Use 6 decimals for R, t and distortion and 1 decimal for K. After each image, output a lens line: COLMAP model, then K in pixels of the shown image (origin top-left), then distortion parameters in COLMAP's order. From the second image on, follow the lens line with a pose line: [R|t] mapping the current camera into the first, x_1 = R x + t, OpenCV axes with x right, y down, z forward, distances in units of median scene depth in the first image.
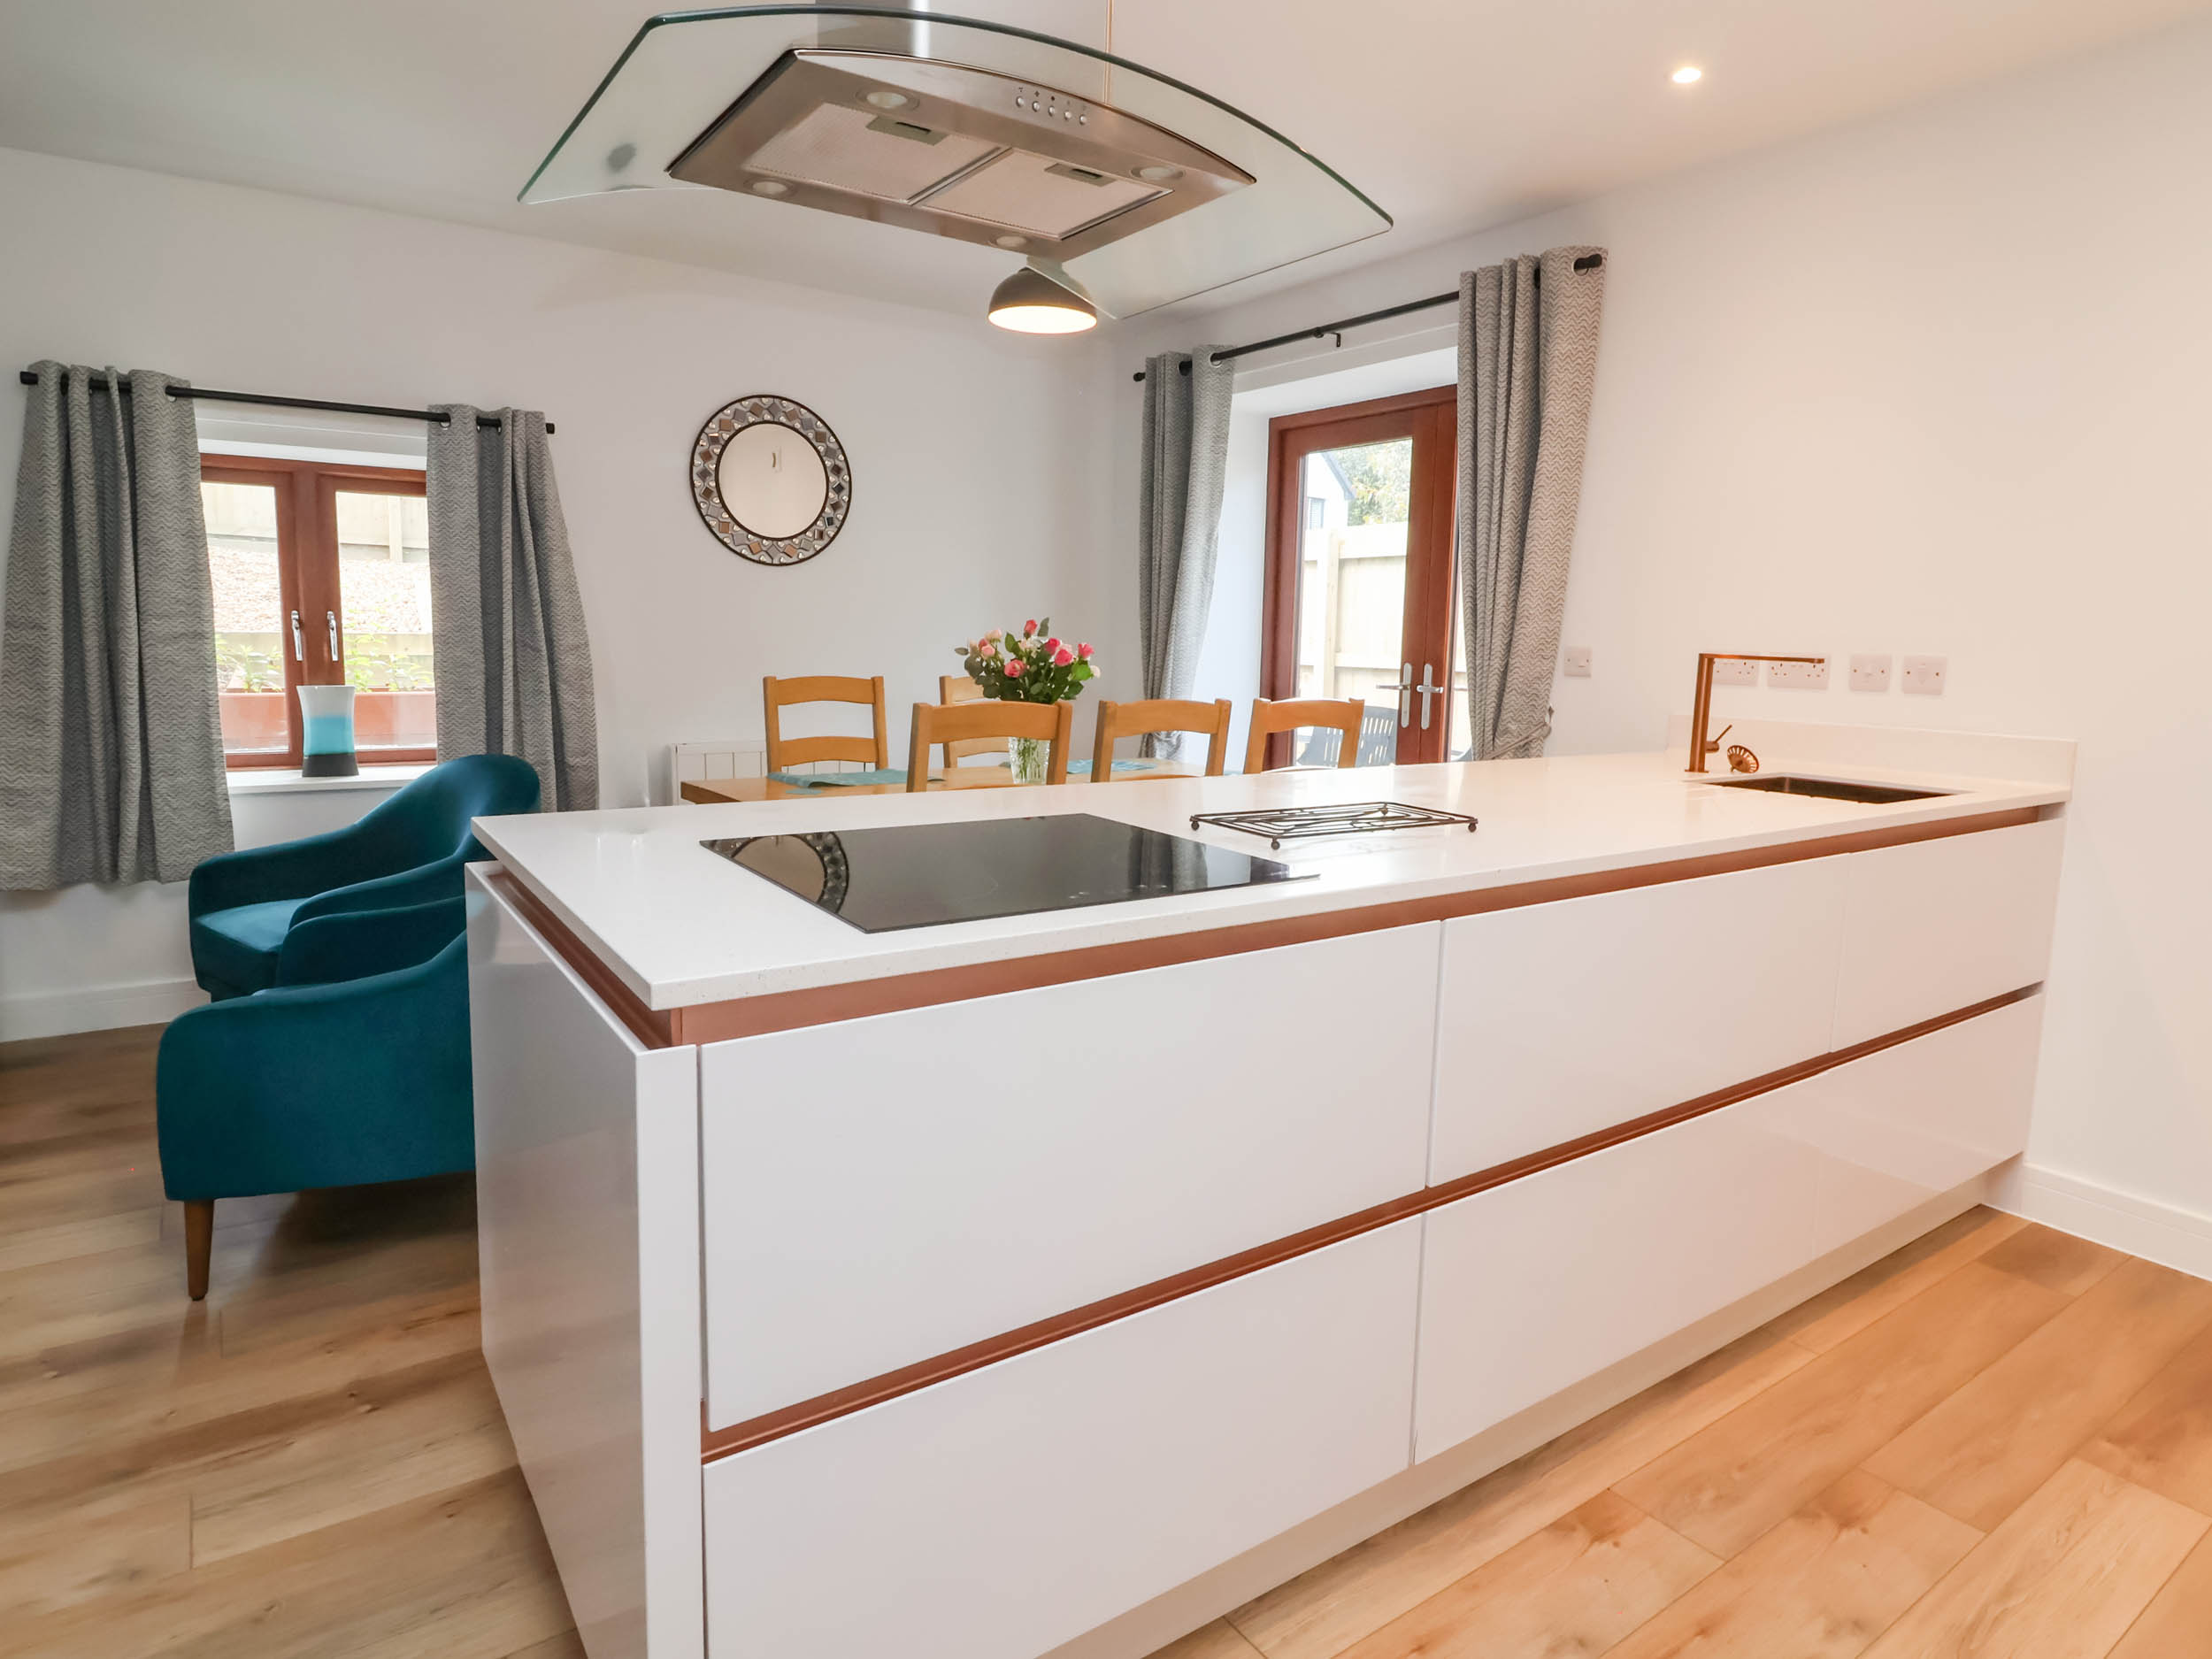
lens RADIAL K [[1279.1, 0, 1187.3], [0, 1279.1, 807.6], [0, 0, 1]] dist [-0.023488, -0.002744]
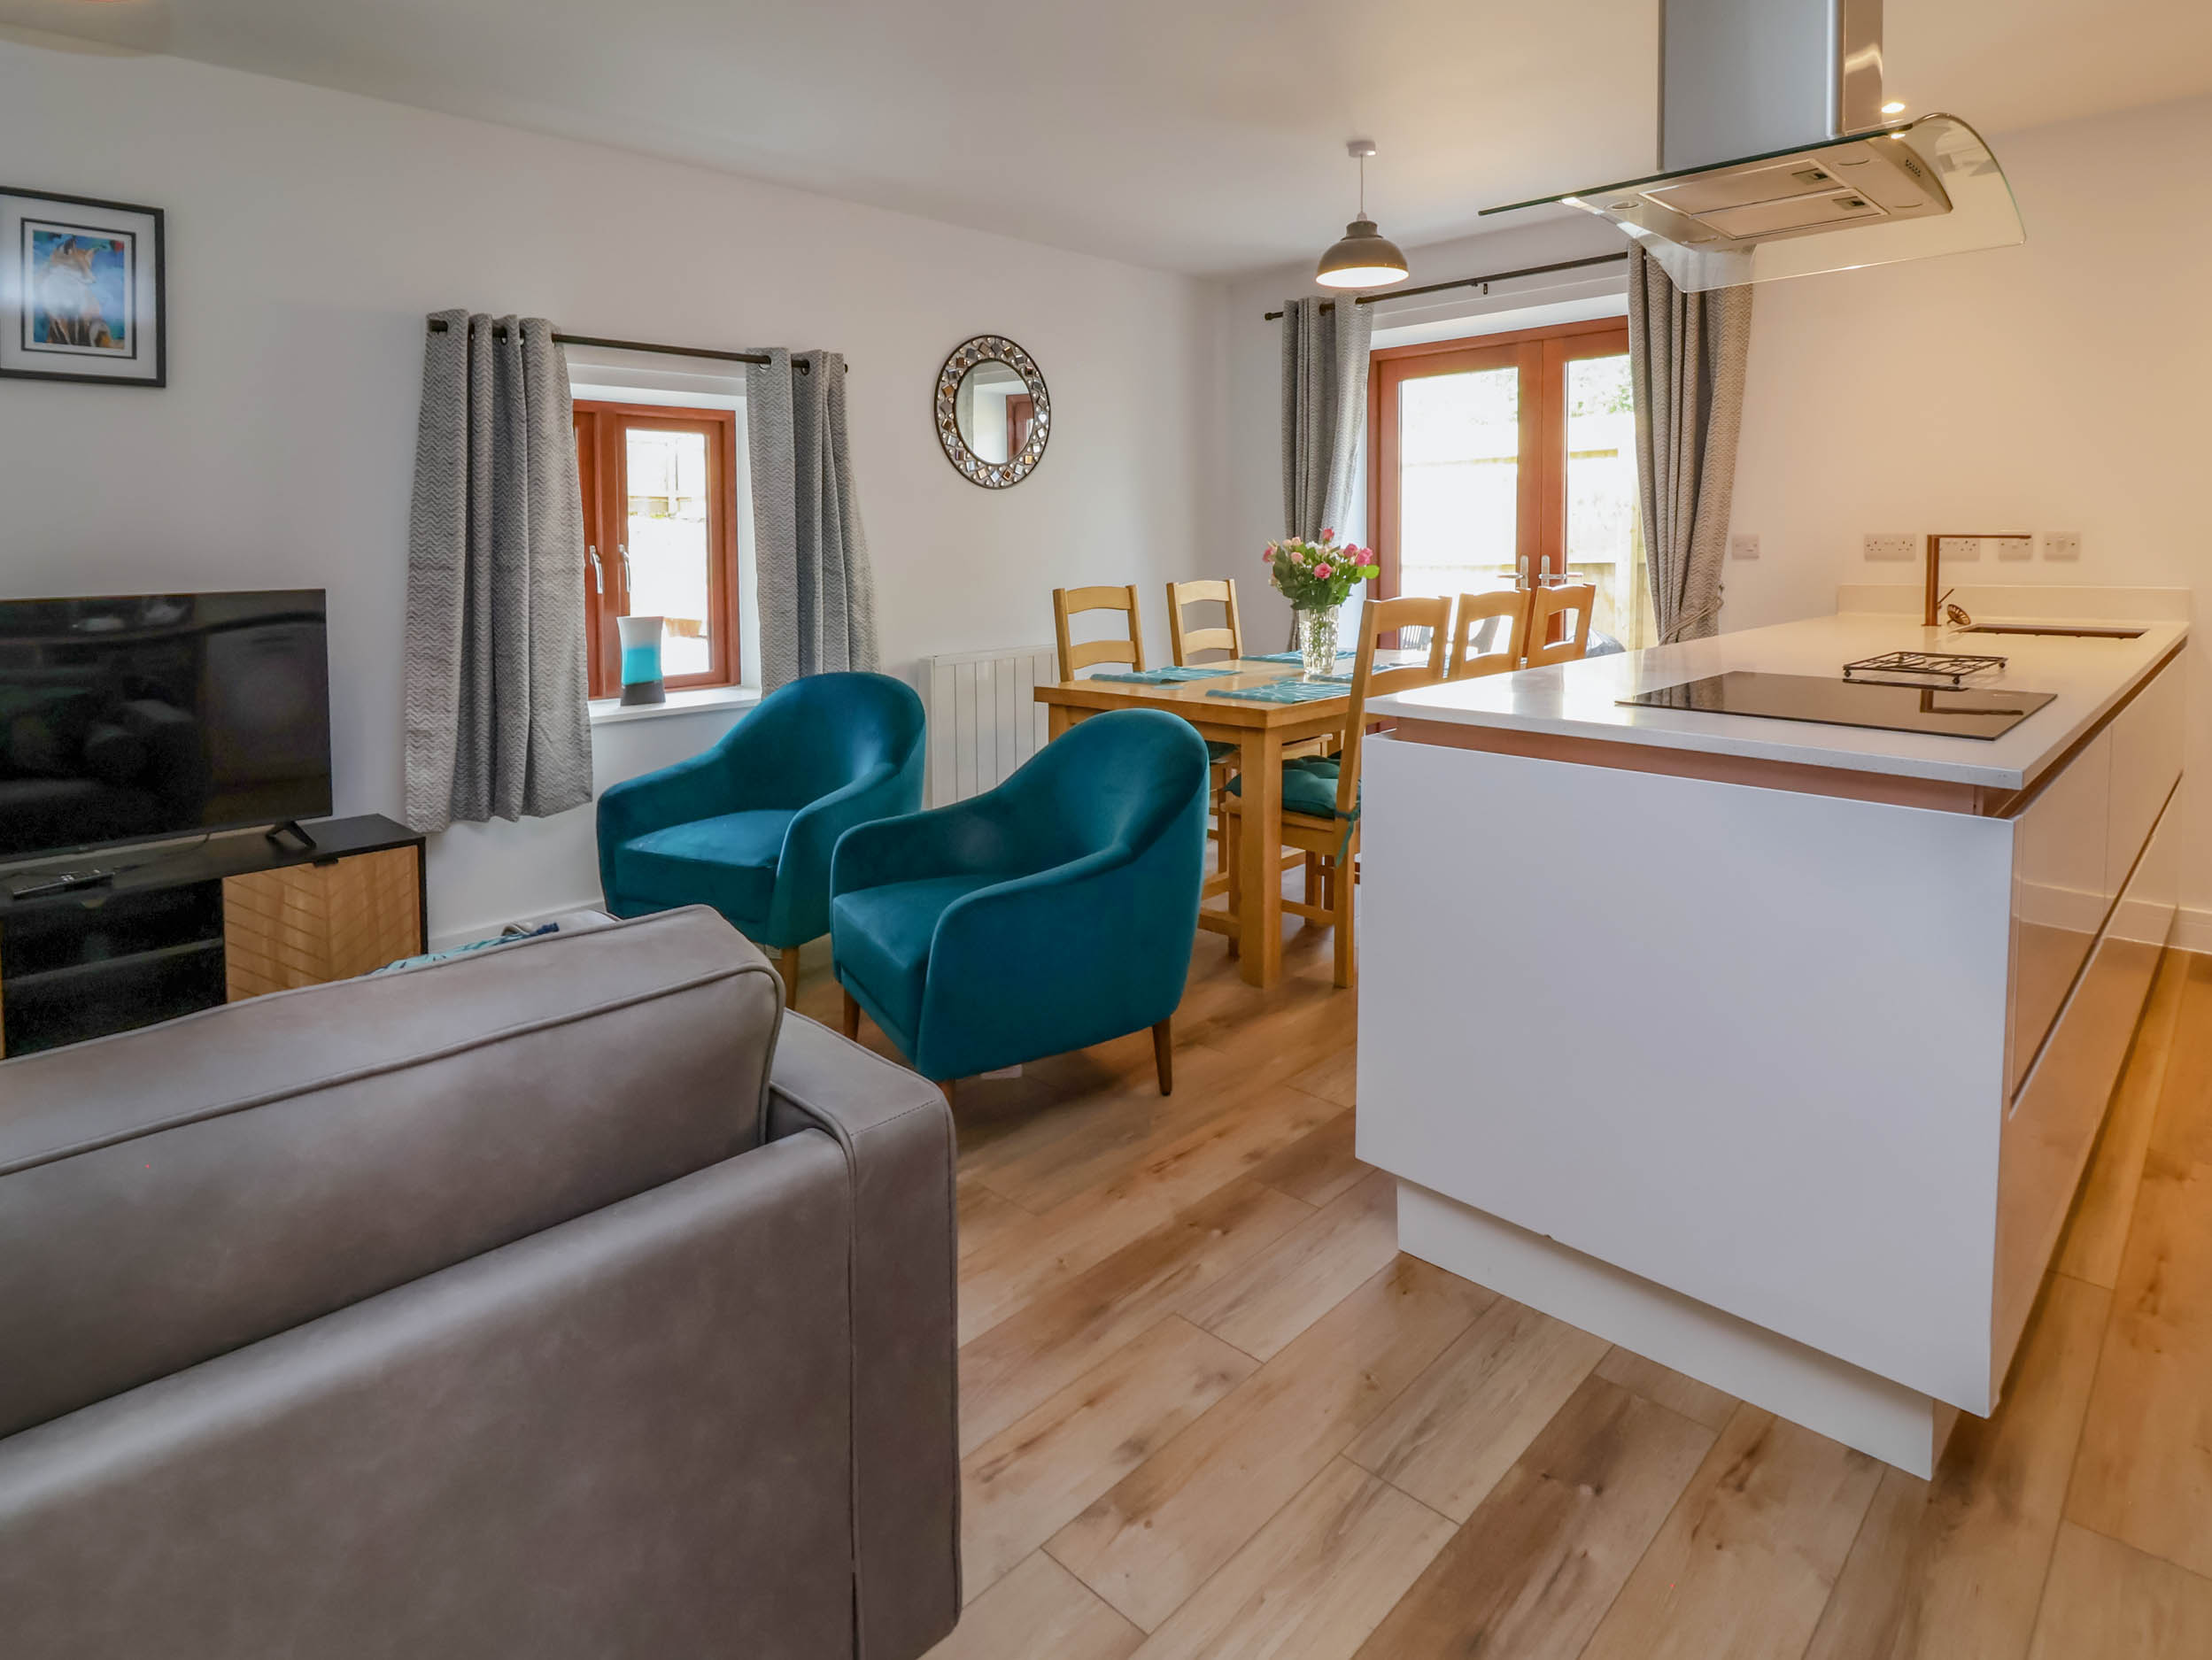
lens RADIAL K [[1279.0, 0, 1048.6], [0, 1279.0, 612.5], [0, 0, 1]] dist [-0.023488, -0.002744]
pose [[0.982285, -0.048176, 0.181097, -0.551607], [0.062112, 0.995462, -0.072089, -0.003565], [-0.176802, 0.082061, 0.980820, -0.080597]]
